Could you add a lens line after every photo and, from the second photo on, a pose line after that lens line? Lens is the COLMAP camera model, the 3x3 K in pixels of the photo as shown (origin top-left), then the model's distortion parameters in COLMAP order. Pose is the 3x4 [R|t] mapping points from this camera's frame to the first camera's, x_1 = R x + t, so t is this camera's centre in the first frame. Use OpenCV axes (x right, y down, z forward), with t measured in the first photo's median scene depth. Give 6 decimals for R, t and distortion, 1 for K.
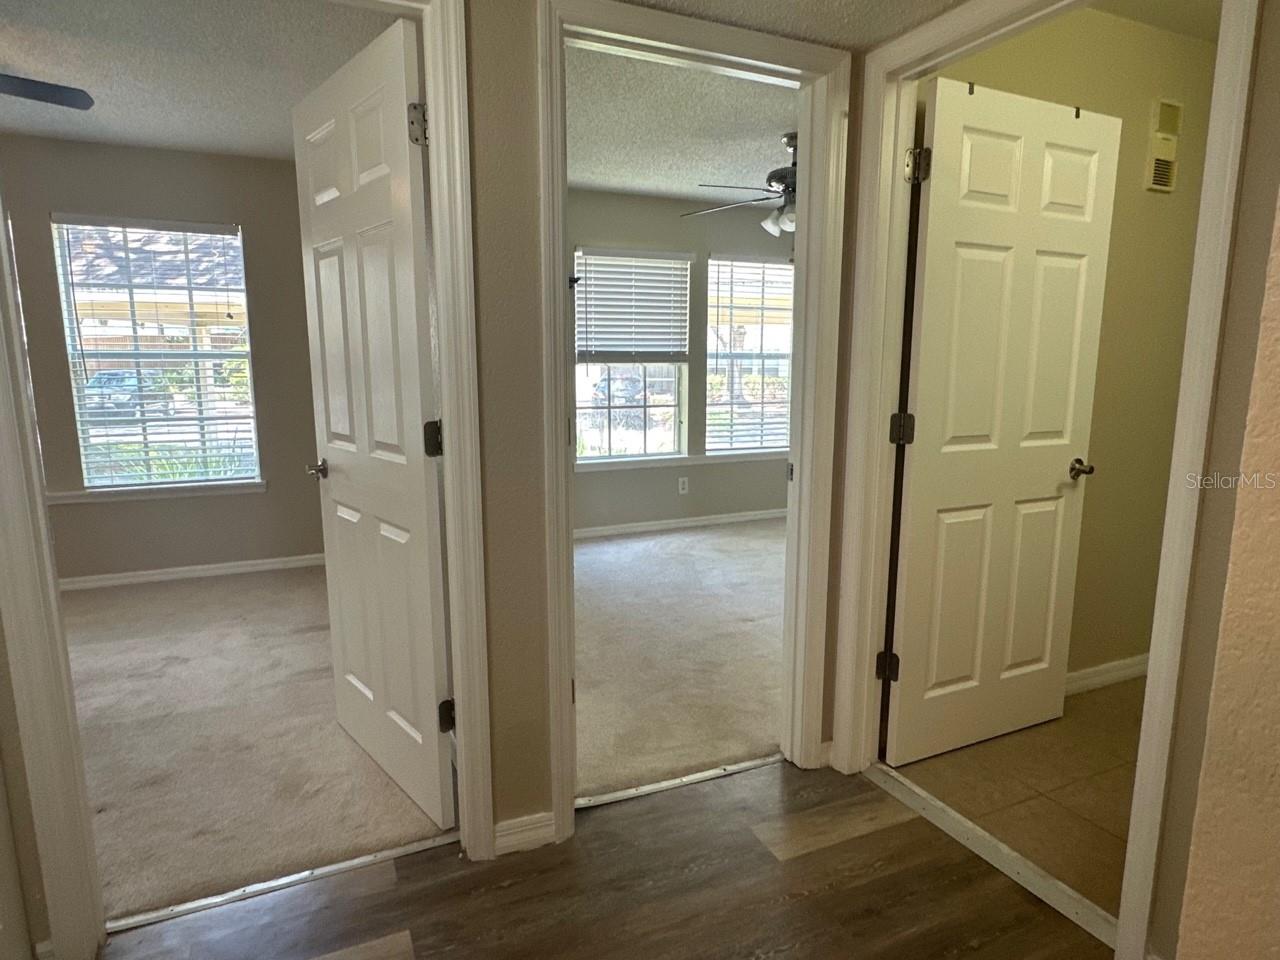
lens RADIAL K [[734.6, 0, 642.2], [0, 734.6, 481.9], [0, 0, 1]] dist [-0.000368, -0.002219]
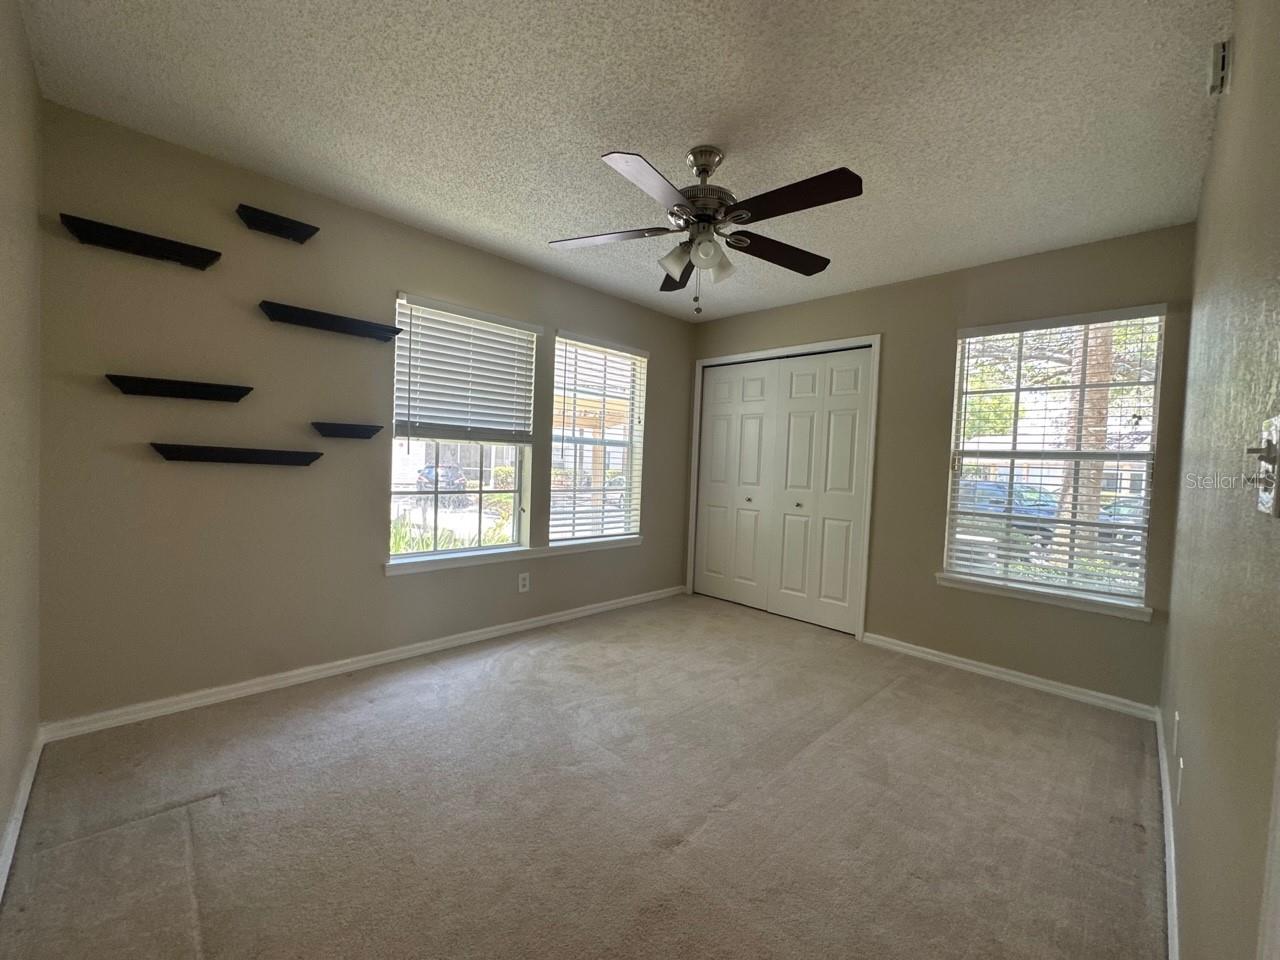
lens RADIAL K [[528.5, 0, 644.5], [0, 528.5, 481.2], [0, 0, 1]] dist [0.003436, -0.000110]
pose [[0.943040, 0.024282, 0.331791, -0.021720], [0.015742, 0.992958, -0.117412, -0.040237], [-0.332306, 0.115948, 0.936018, 0.363645]]
